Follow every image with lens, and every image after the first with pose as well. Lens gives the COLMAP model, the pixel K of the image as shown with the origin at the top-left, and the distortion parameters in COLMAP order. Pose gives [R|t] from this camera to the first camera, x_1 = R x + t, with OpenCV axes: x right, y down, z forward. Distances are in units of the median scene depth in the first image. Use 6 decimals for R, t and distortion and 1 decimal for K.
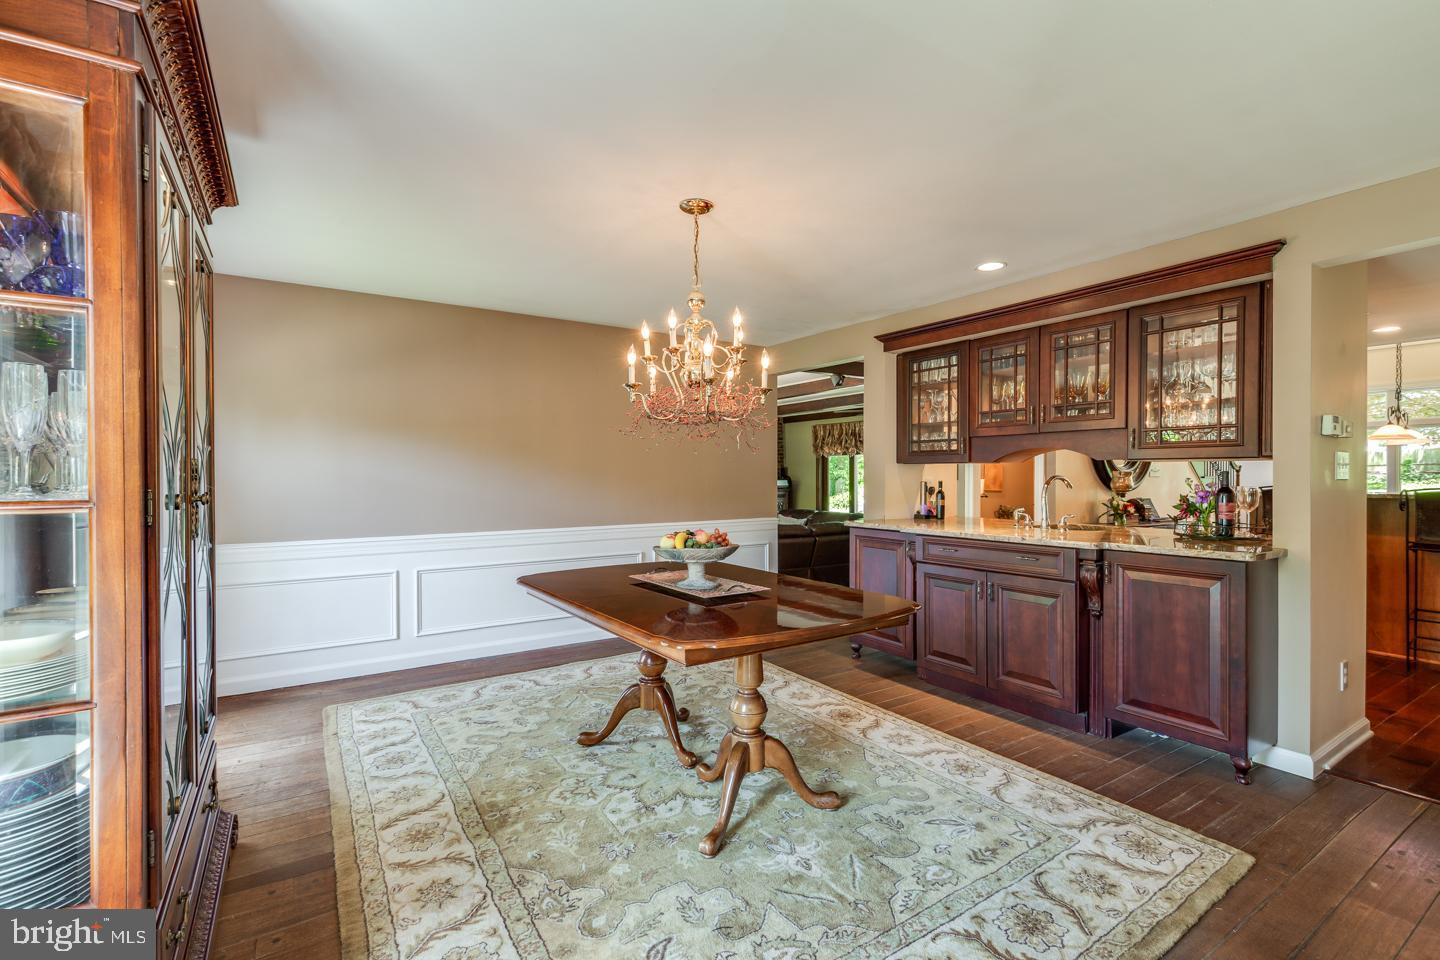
lens RADIAL K [[658.0, 0, 722.9], [0, 658.0, 476.7], [0, 0, 1]] dist [-0.001472, -0.000277]
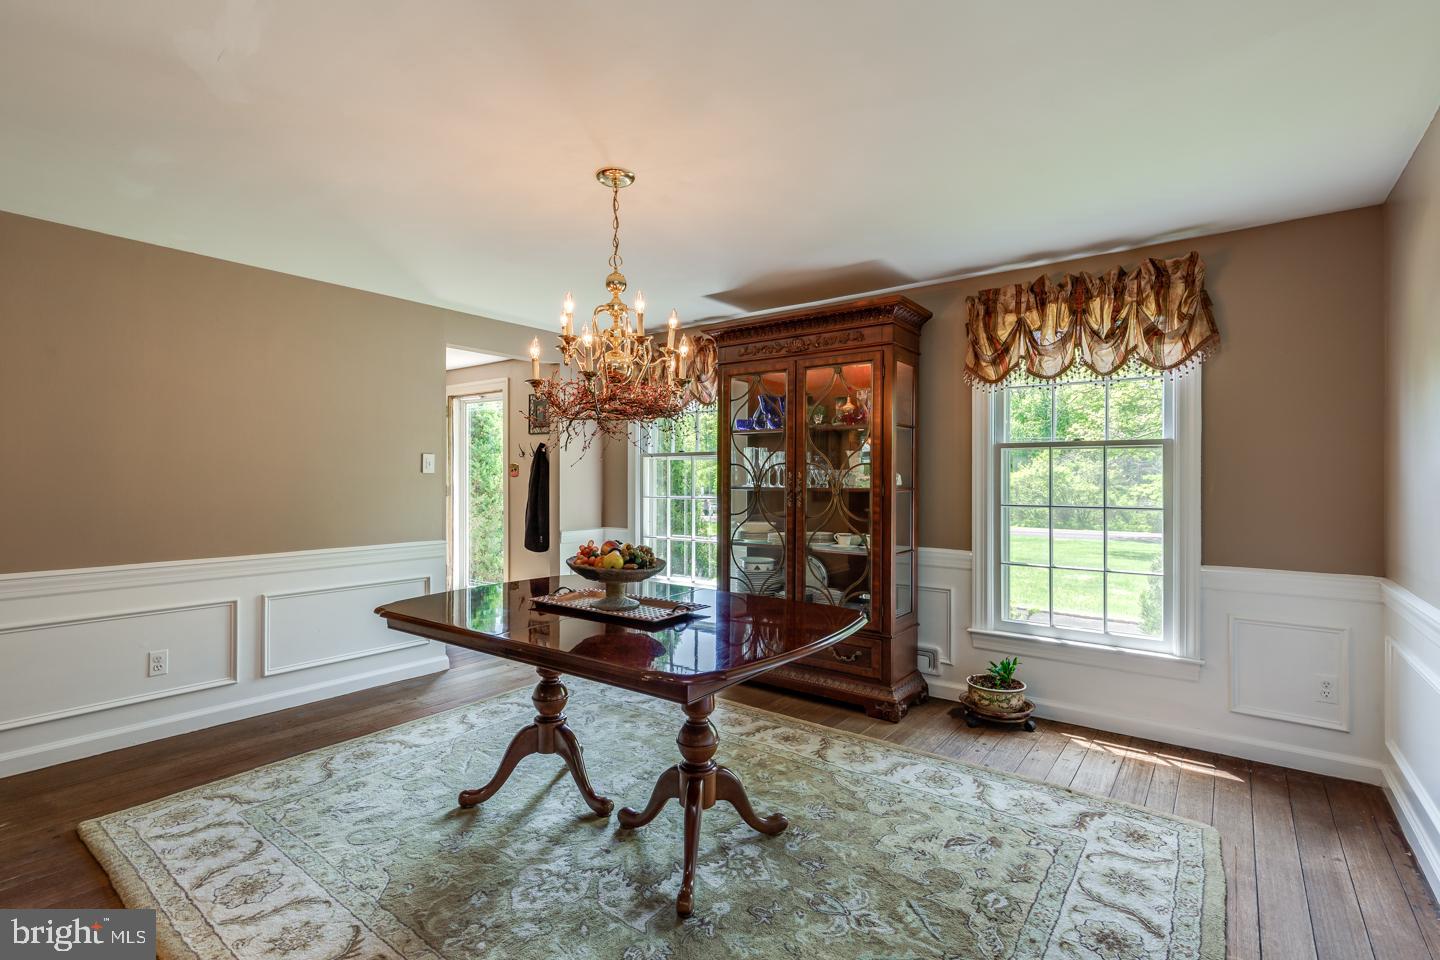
lens RADIAL K [[658.0, 0, 719.9], [0, 658.0, 477.0], [0, 0, 1]] dist [-0.001472, -0.000277]
pose [[-0.941333, -0.000606, -0.337478, 0.123935], [-0.002476, 0.999984, 0.005111, -0.012157], [0.337470, 0.005646, -0.941319, 1.845304]]
